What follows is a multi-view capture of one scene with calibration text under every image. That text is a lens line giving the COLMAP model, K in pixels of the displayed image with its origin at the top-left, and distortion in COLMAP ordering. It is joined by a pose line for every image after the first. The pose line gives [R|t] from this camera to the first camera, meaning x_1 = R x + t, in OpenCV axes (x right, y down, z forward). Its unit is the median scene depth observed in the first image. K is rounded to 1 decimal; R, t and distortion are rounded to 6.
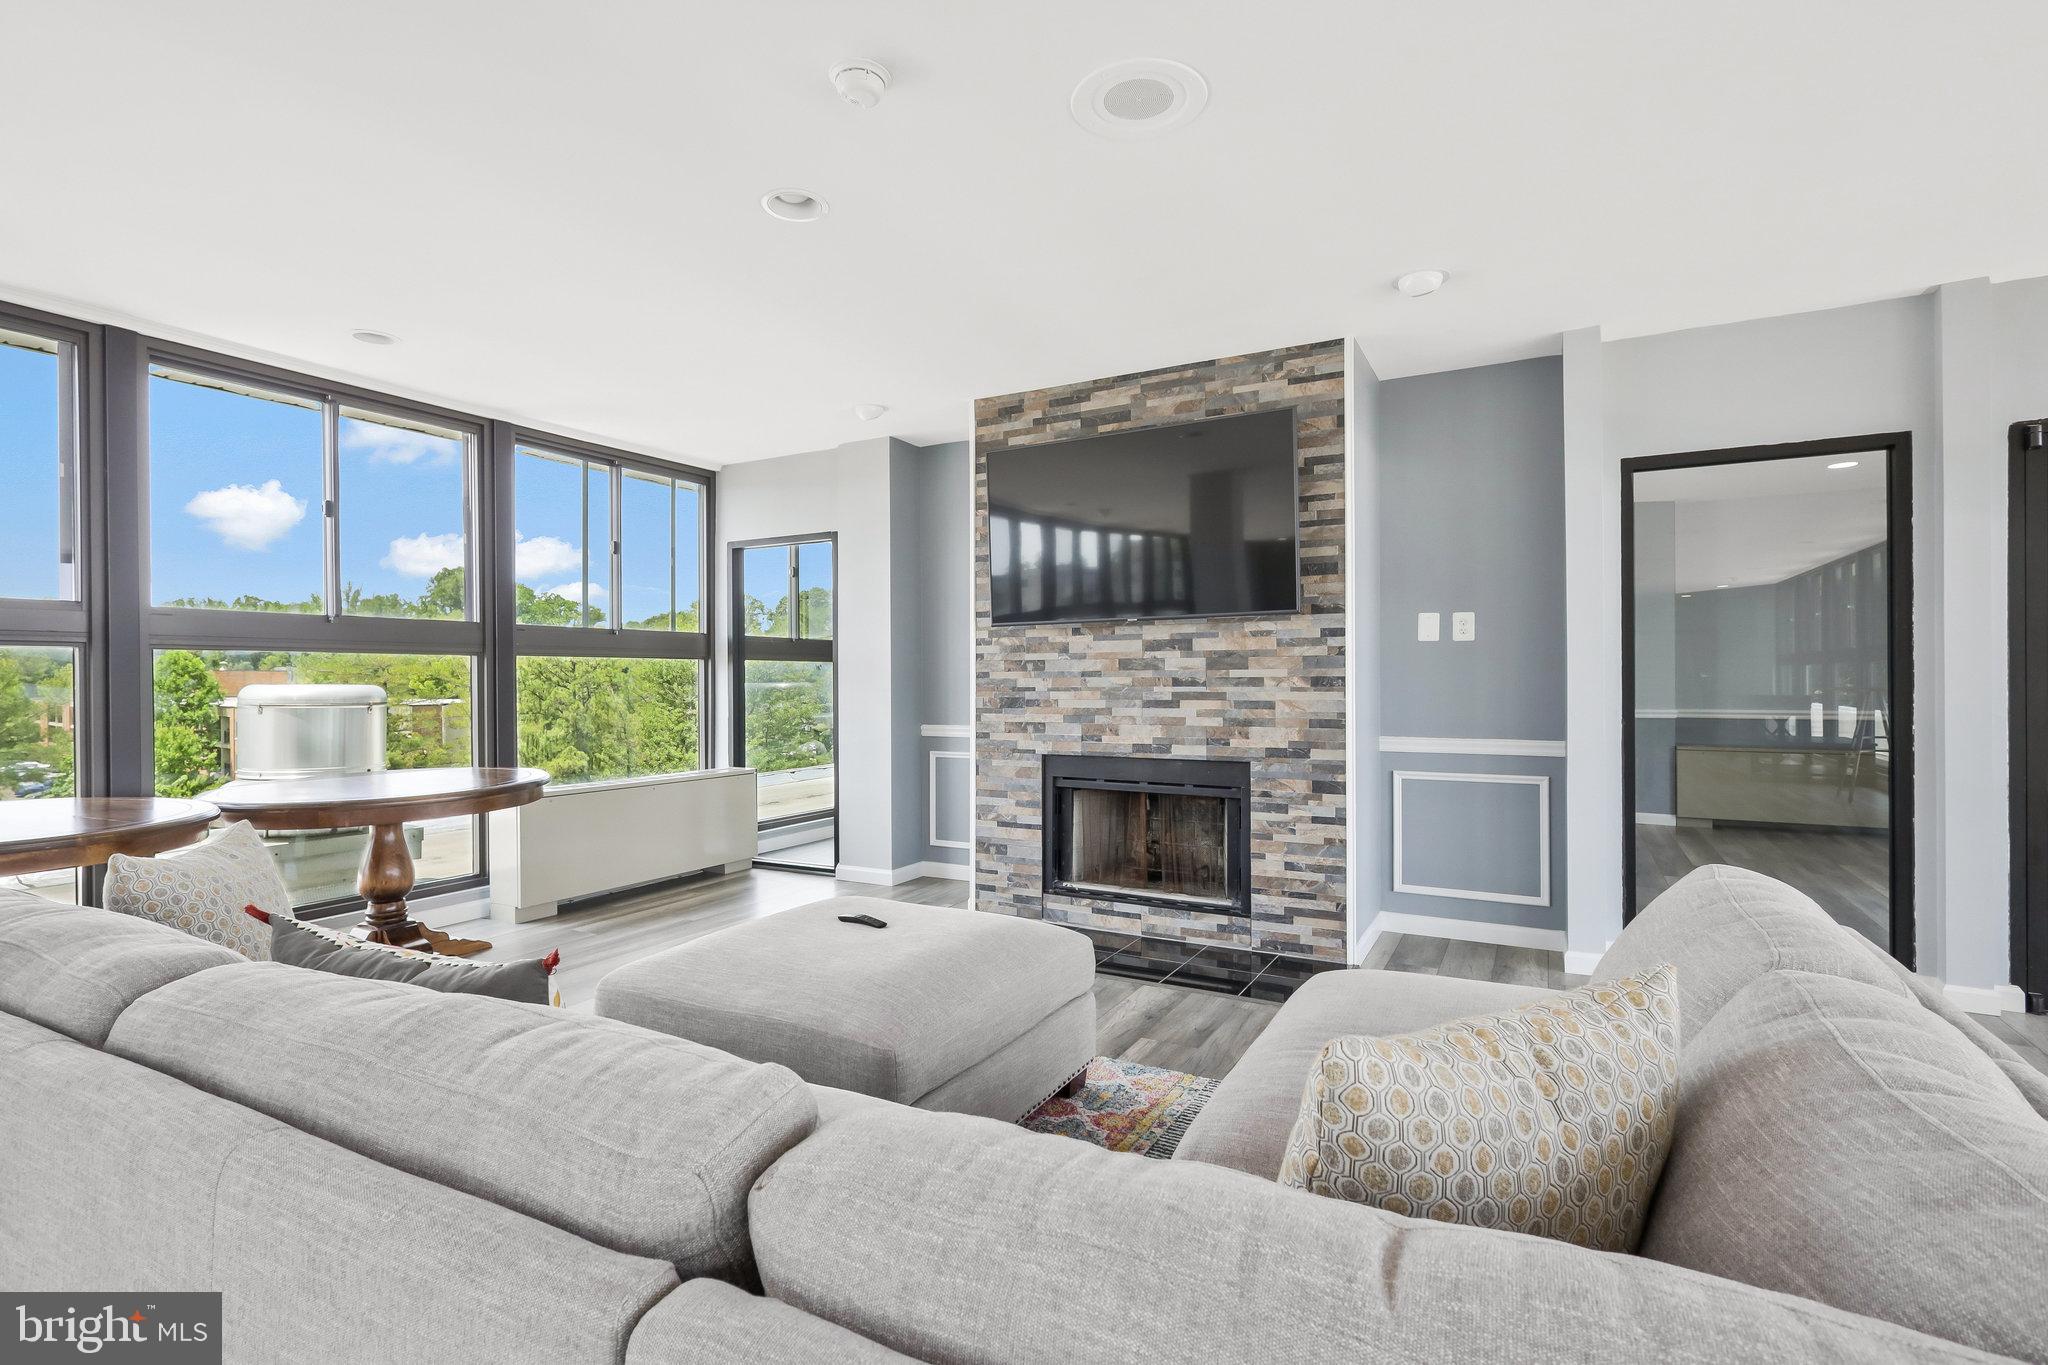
lens RADIAL K [[988.2, 0, 1008.8], [0, 988.2, 673.9], [0, 0, 1]] dist [0.006558, 0.001270]
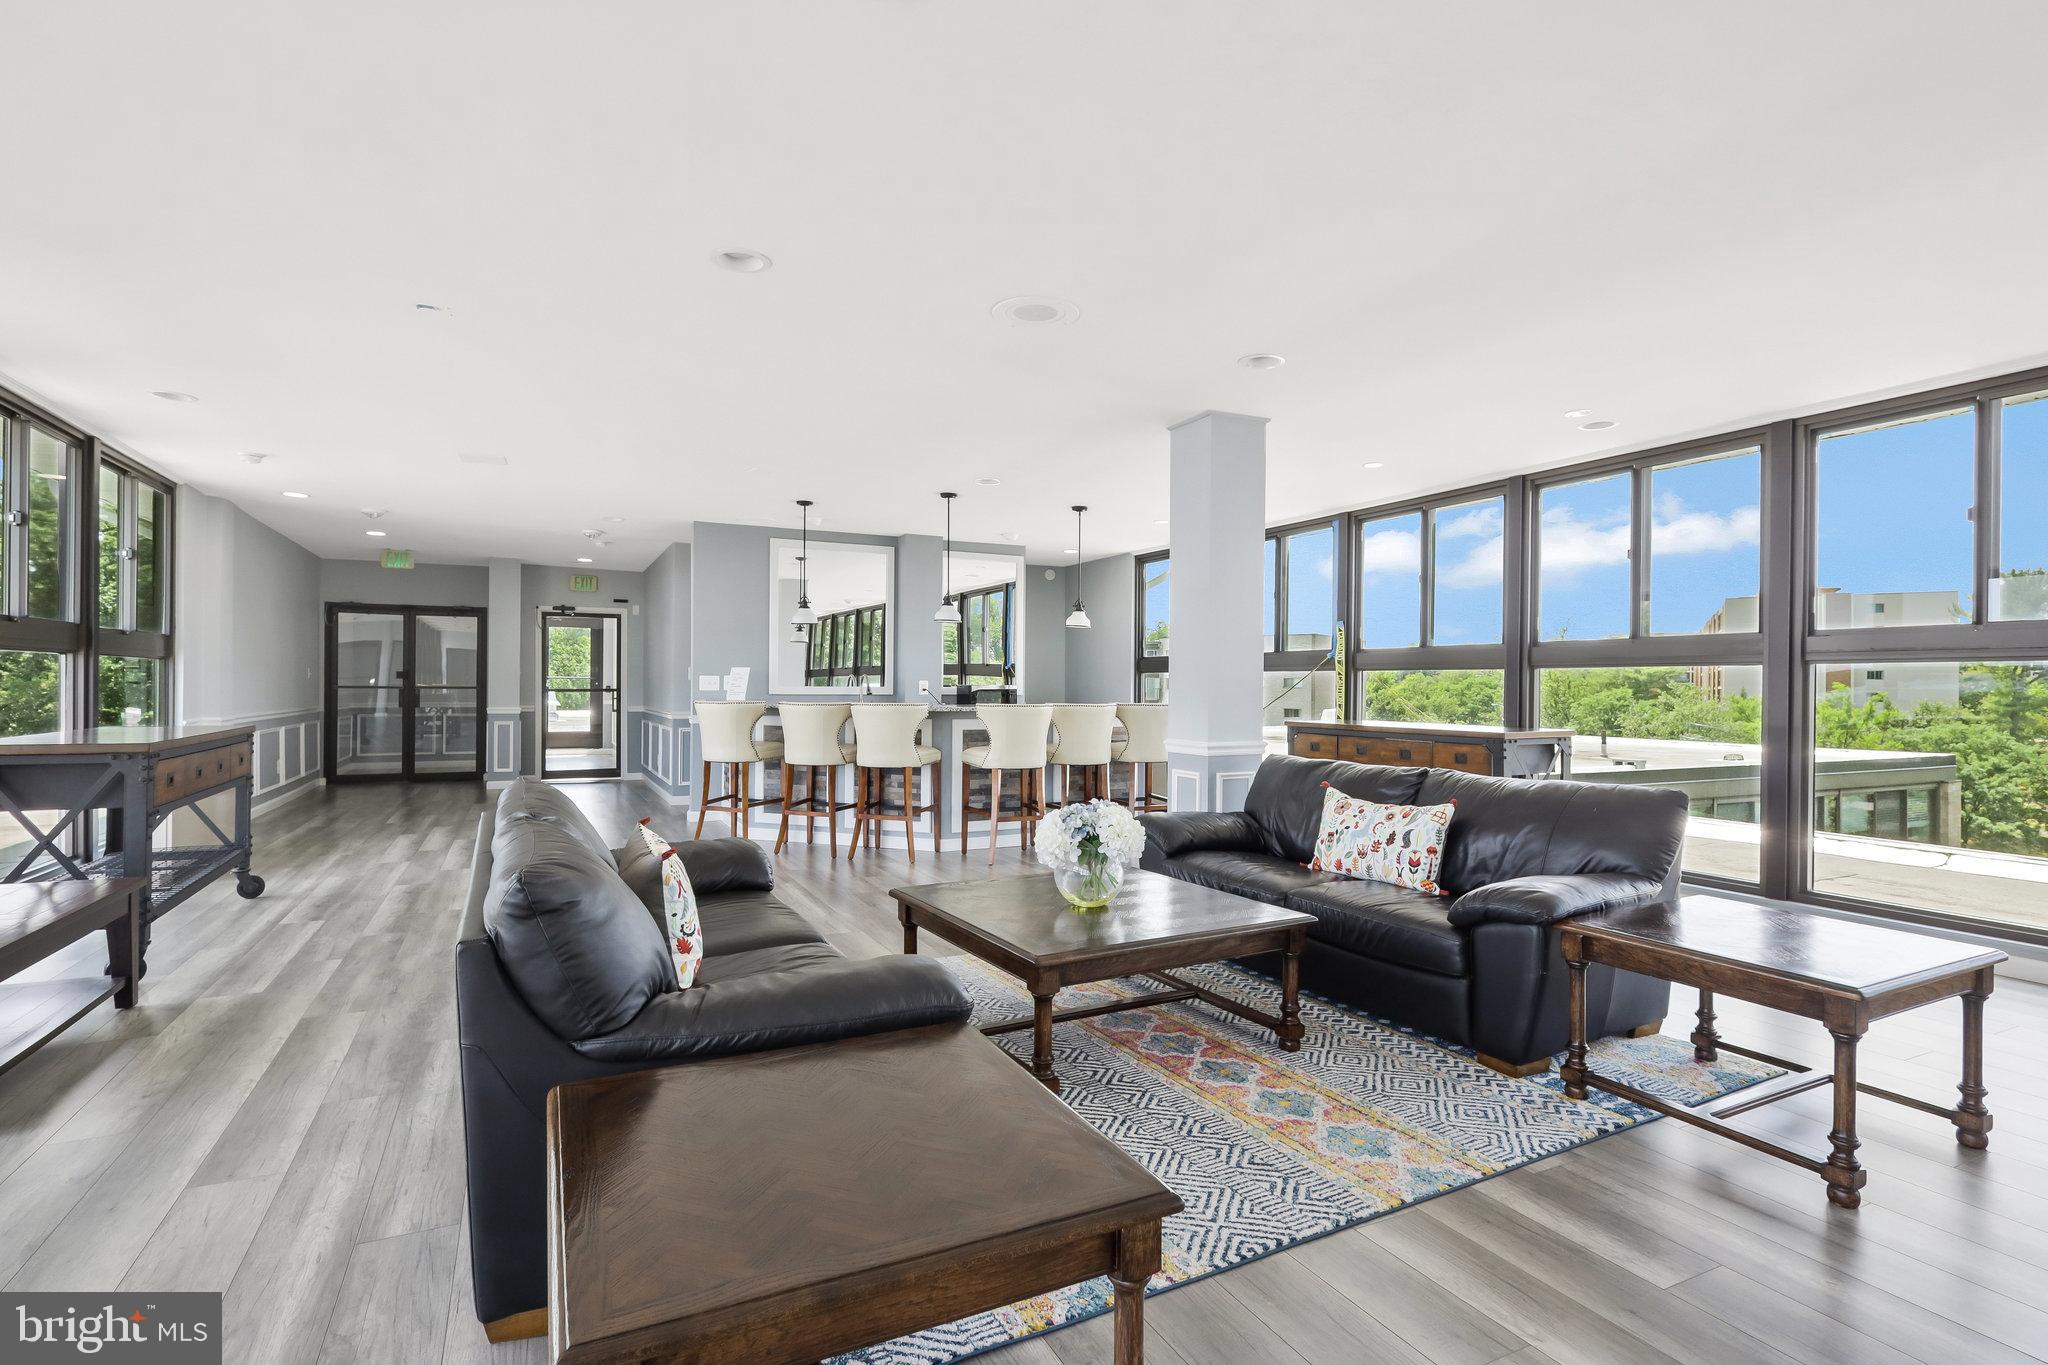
lens RADIAL K [[988.2, 0, 1017.8], [0, 988.2, 688.5], [0, 0, 1]] dist [0.006558, 0.001270]
pose [[-0.576695, -0.000845, -0.816959, 2.558779], [-0.002613, 0.999996, 0.000810, 0.021696], [0.816955, 0.002602, -0.576696, 3.455203]]
